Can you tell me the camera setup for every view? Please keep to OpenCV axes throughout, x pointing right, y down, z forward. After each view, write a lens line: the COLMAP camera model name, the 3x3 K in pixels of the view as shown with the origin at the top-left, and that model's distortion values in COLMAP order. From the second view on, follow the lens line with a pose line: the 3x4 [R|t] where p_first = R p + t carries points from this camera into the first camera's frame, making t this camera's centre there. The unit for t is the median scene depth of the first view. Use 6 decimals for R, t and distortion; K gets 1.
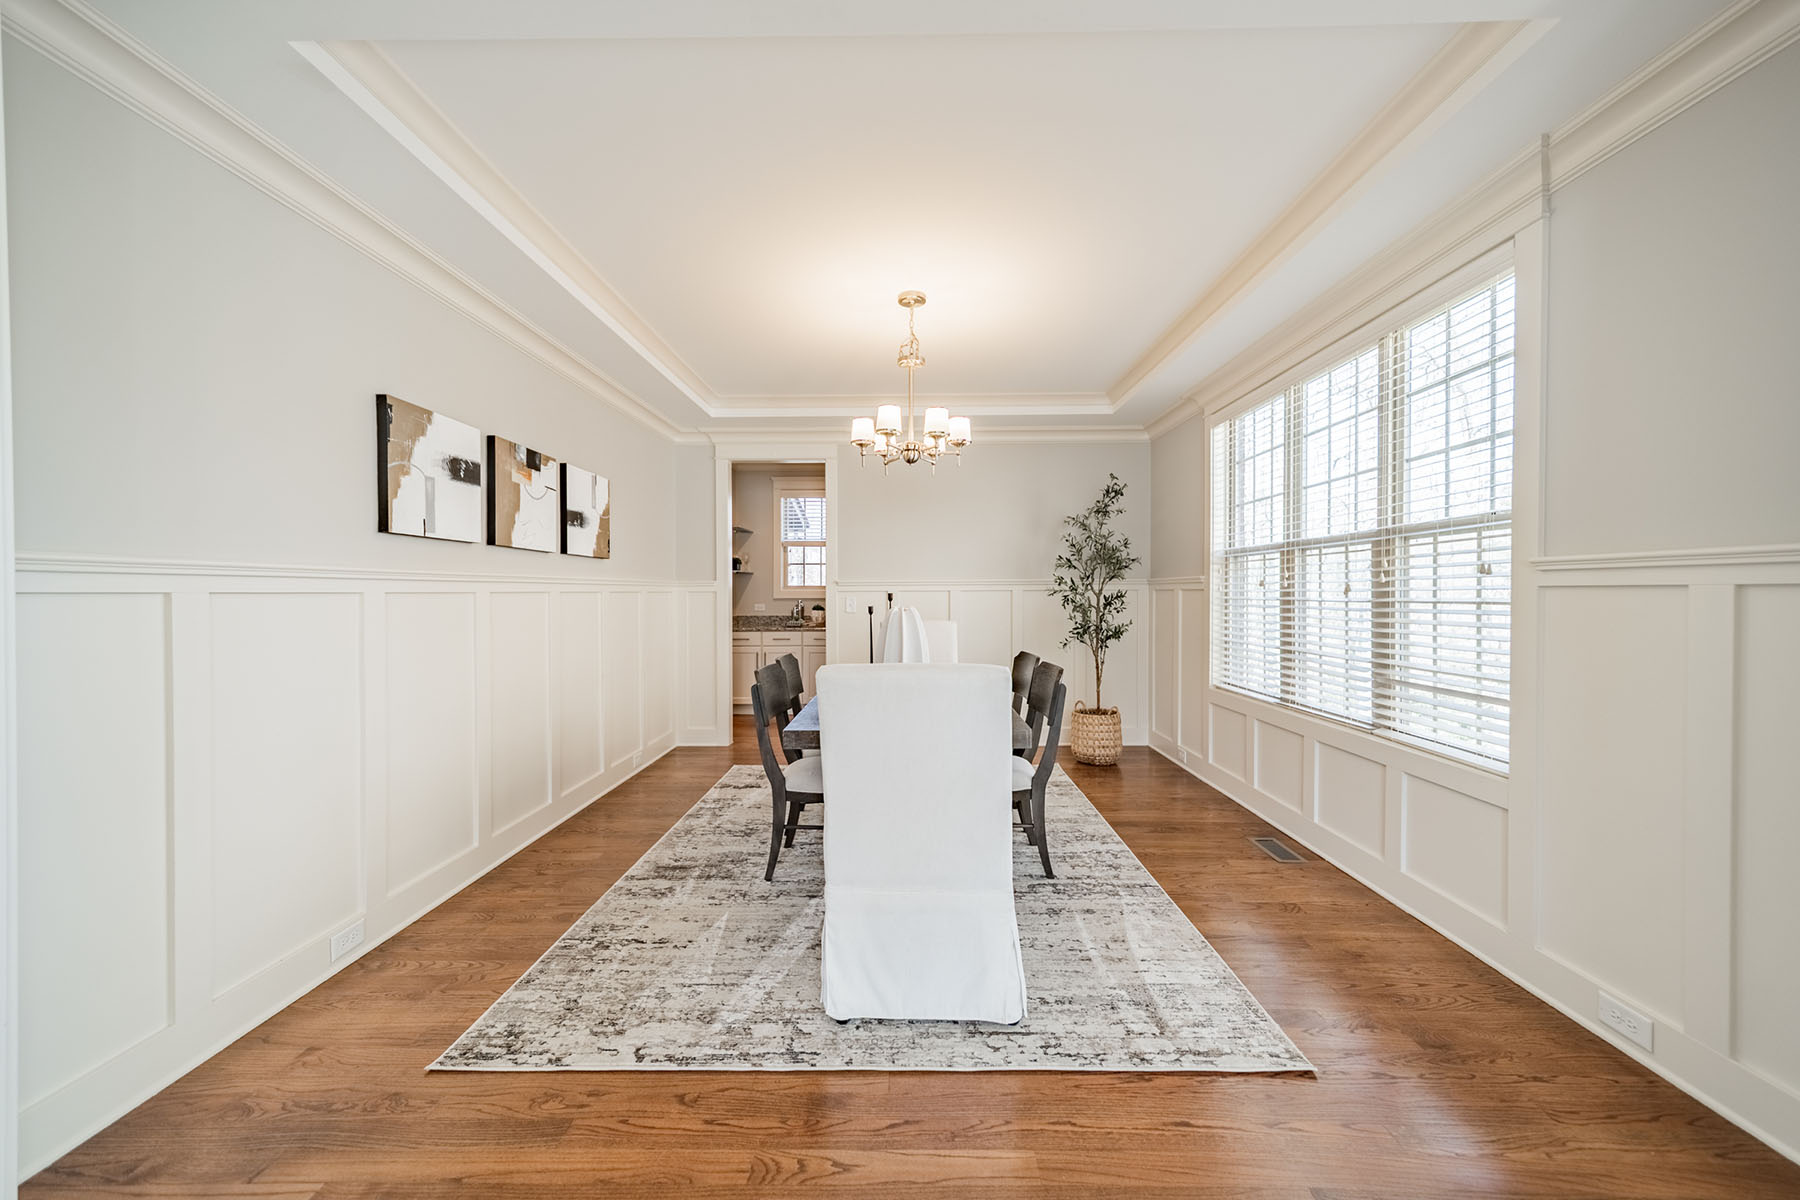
lens RADIAL K [[634.7, 0, 898.1], [0, 634.7, 597.1], [0, 0, 1]] dist [0.006723, 0.000084]
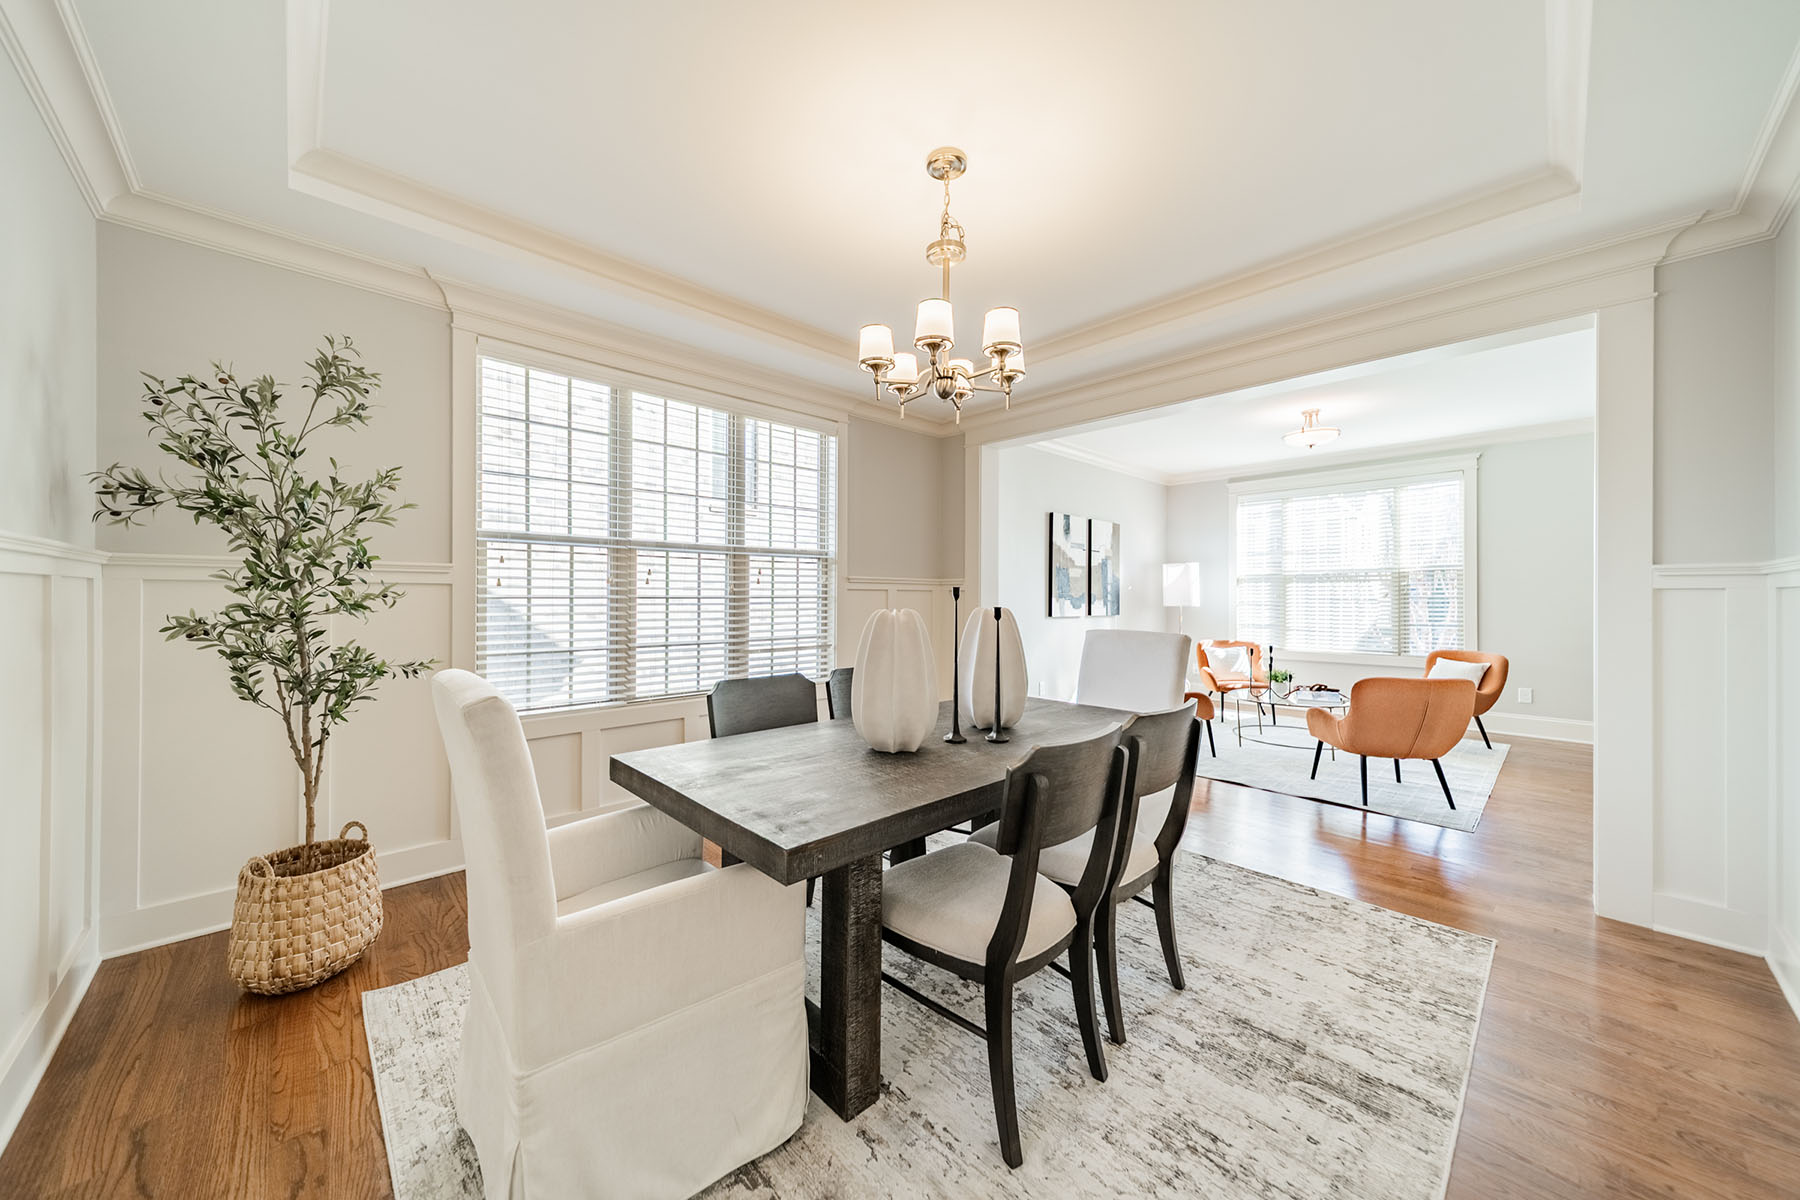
lens RADIAL K [[634.7, 0, 896.8], [0, 634.7, 594.3], [0, 0, 1]] dist [0.006723, 0.000084]
pose [[-0.703338, 0.000215, 0.710856, -0.433983], [0.002161, 0.999996, 0.001836, -0.000820], [-0.710853, 0.002827, -0.703335, 1.530734]]
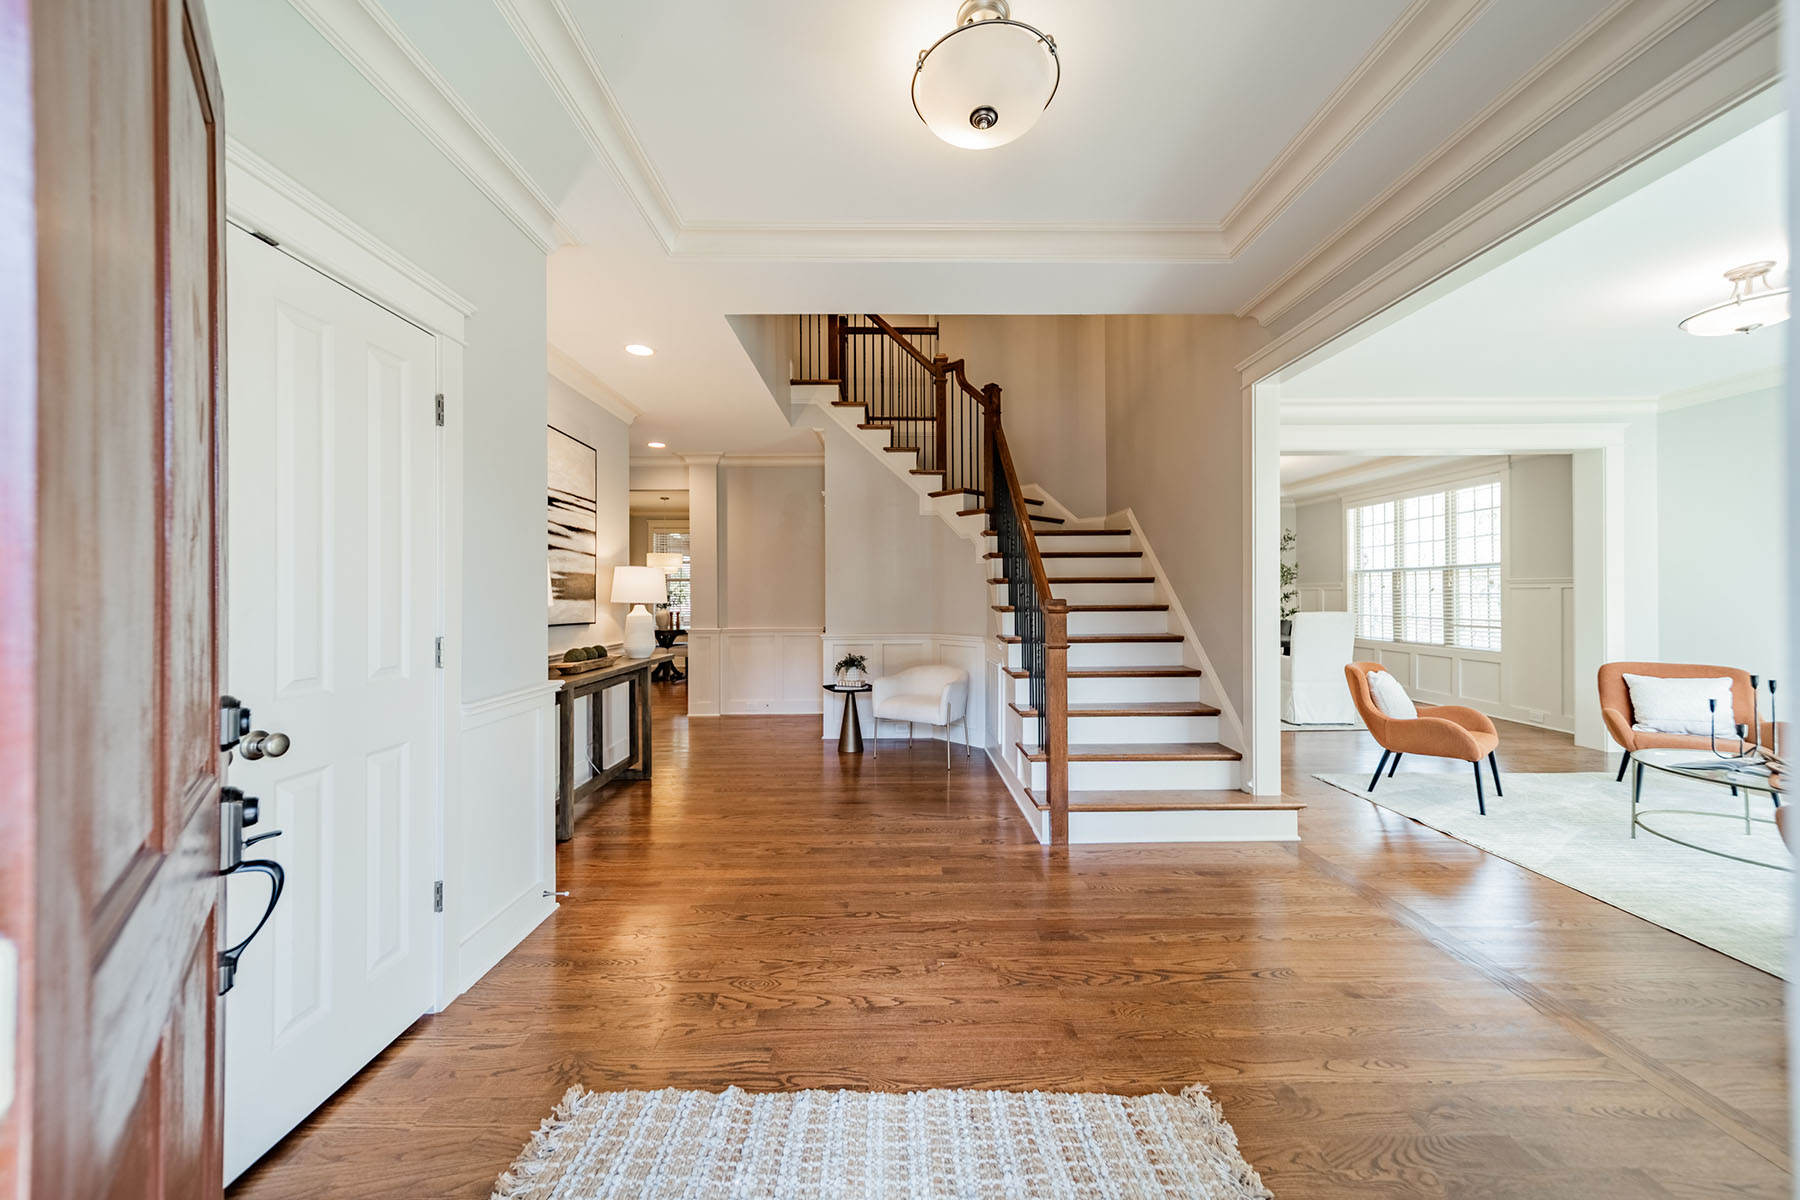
lens RADIAL K [[634.7, 0, 895.7], [0, 634.7, 590.7], [0, 0, 1]] dist [0.006723, 0.000084]
pose [[0.999622, -0.004042, 0.027206, -1.304815], [0.004356, 0.999924, -0.011512, 0.011359], [-0.027158, 0.011626, 0.999564, -1.277994]]
